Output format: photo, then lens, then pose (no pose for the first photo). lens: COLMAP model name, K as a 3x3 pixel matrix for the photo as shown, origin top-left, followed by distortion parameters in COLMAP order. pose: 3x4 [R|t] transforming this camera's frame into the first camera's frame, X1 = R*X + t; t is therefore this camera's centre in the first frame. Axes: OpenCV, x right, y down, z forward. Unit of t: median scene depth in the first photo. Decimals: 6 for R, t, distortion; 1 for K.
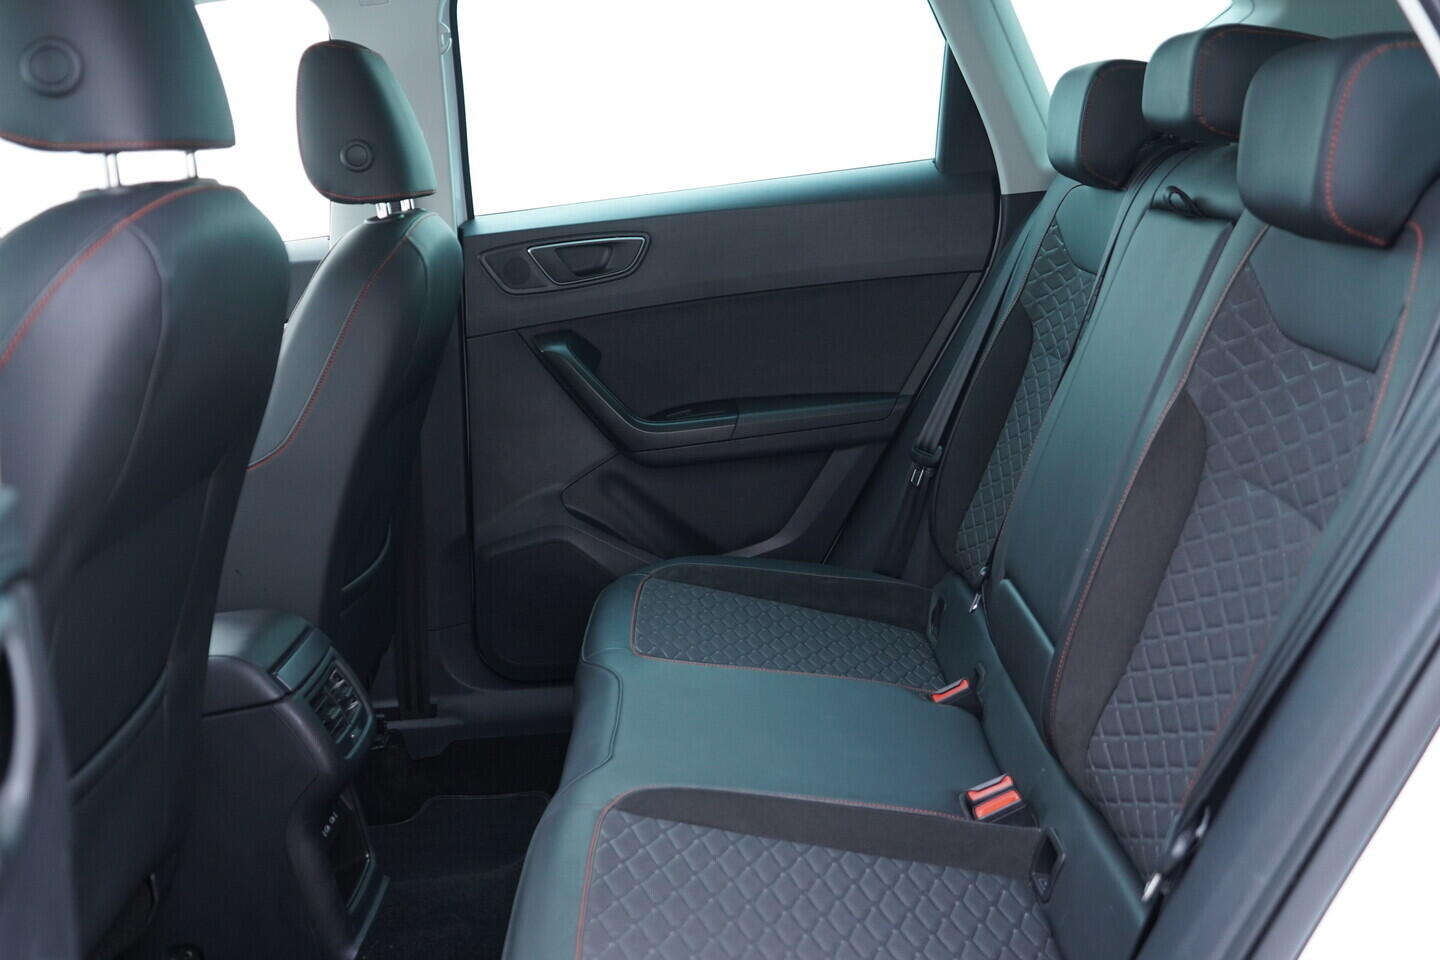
lens RADIAL K [[1479.7, 0, 720.0], [0, 1479.7, 480.0], [0, 0, 1]] dist [-0.005142, -0.003316]
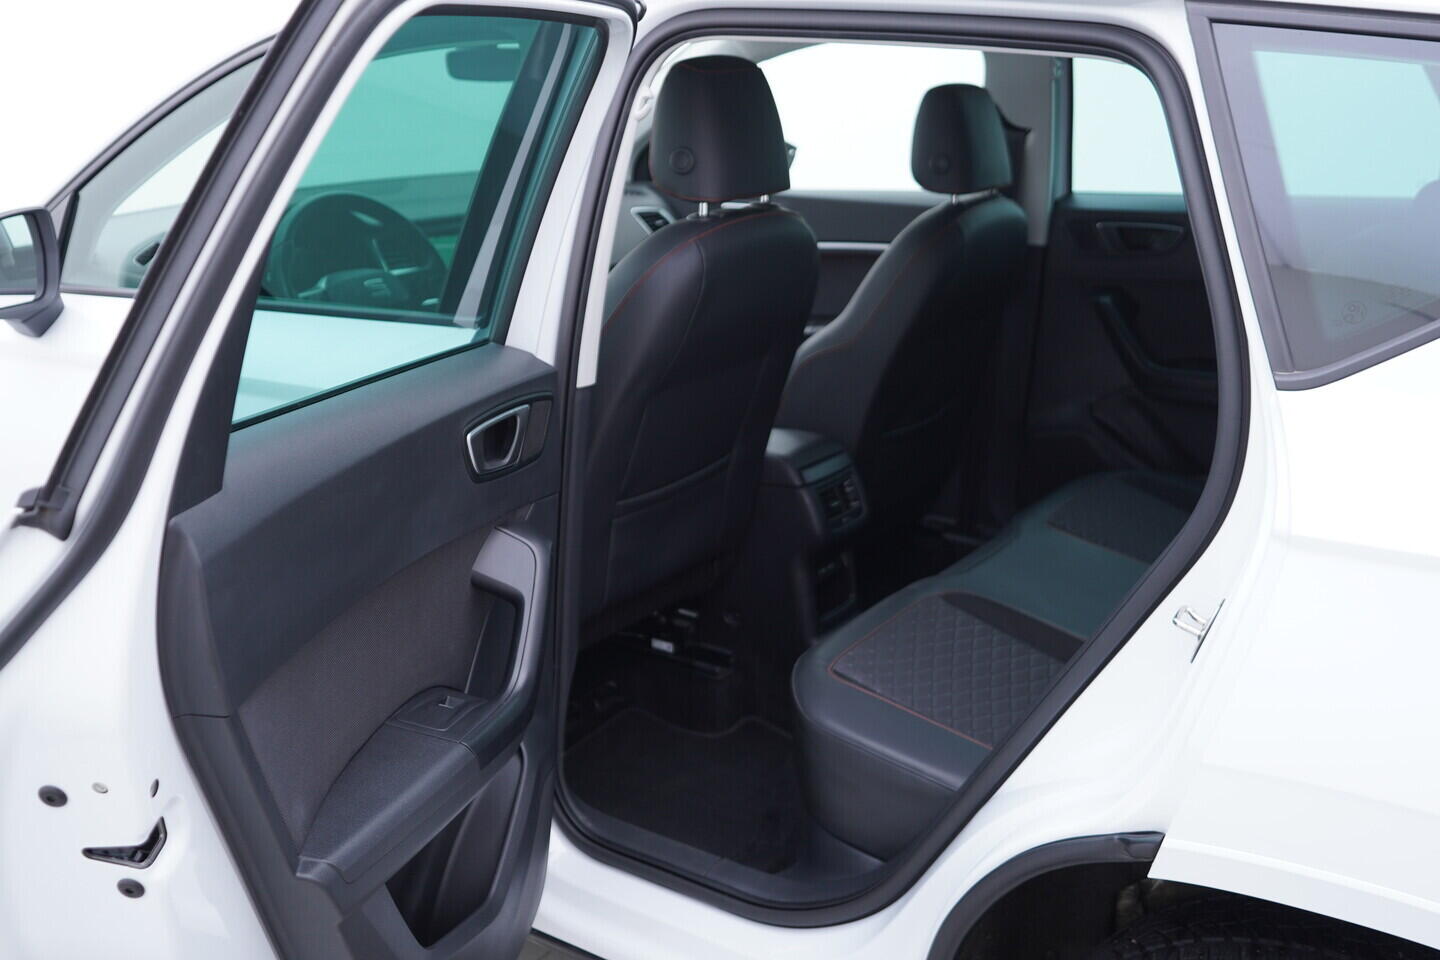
lens RADIAL K [[1479.7, 0, 720.0], [0, 1479.7, 480.0], [0, 0, 1]] dist [-0.005142, -0.003316]
pose [[0.810677, 0.247847, -0.530447, 0.501673], [-0.188945, 0.968256, 0.163647, -0.115017], [0.554168, -0.032439, 0.831773, -0.453519]]
